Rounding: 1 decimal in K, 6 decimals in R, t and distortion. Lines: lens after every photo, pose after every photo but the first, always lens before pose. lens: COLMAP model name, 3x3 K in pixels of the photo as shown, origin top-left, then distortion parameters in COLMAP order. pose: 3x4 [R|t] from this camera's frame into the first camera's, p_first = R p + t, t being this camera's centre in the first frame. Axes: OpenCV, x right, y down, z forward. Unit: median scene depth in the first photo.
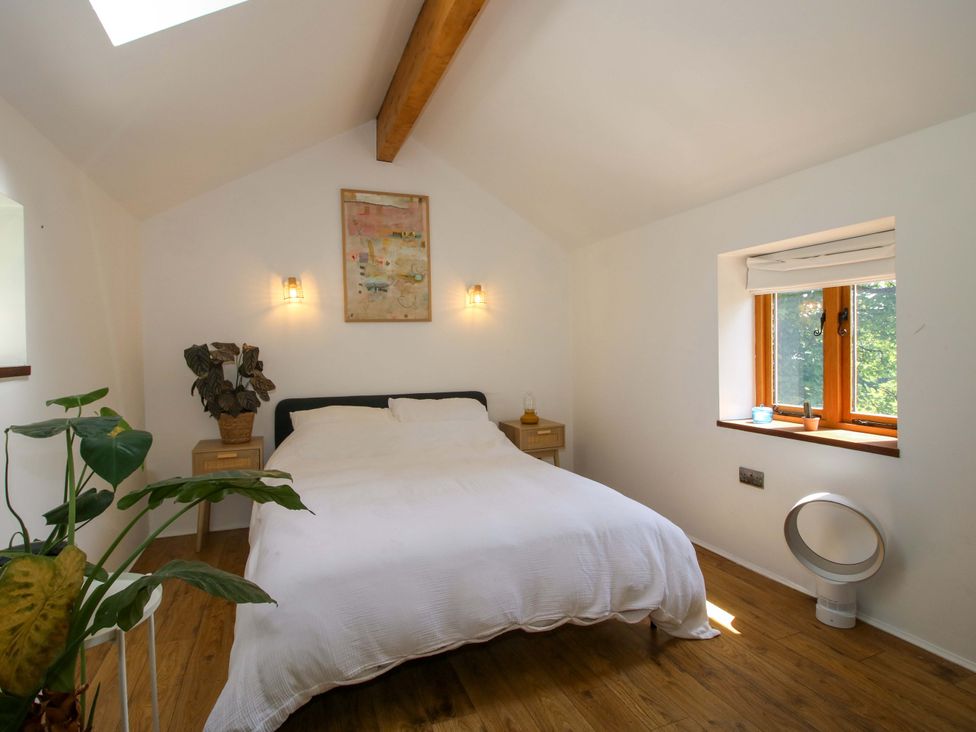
lens RADIAL K [[508.3, 0, 481.6], [0, 508.3, 358.5], [0, 0, 1]] dist [0.002670, -0.015966]
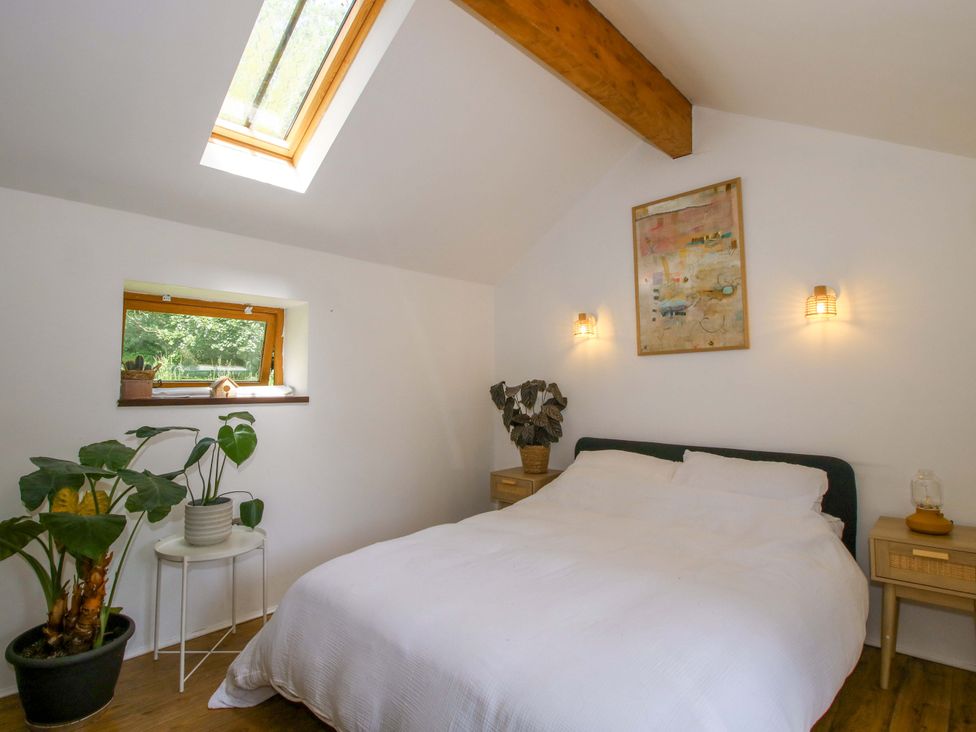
lens RADIAL K [[508.3, 0, 481.6], [0, 508.3, 358.5], [0, 0, 1]] dist [0.002670, -0.015966]
pose [[0.415259, -0.039207, -0.908858, 0.404368], [-0.018149, 0.998515, -0.051367, -0.016458], [0.909522, 0.037825, 0.413930, 0.383201]]
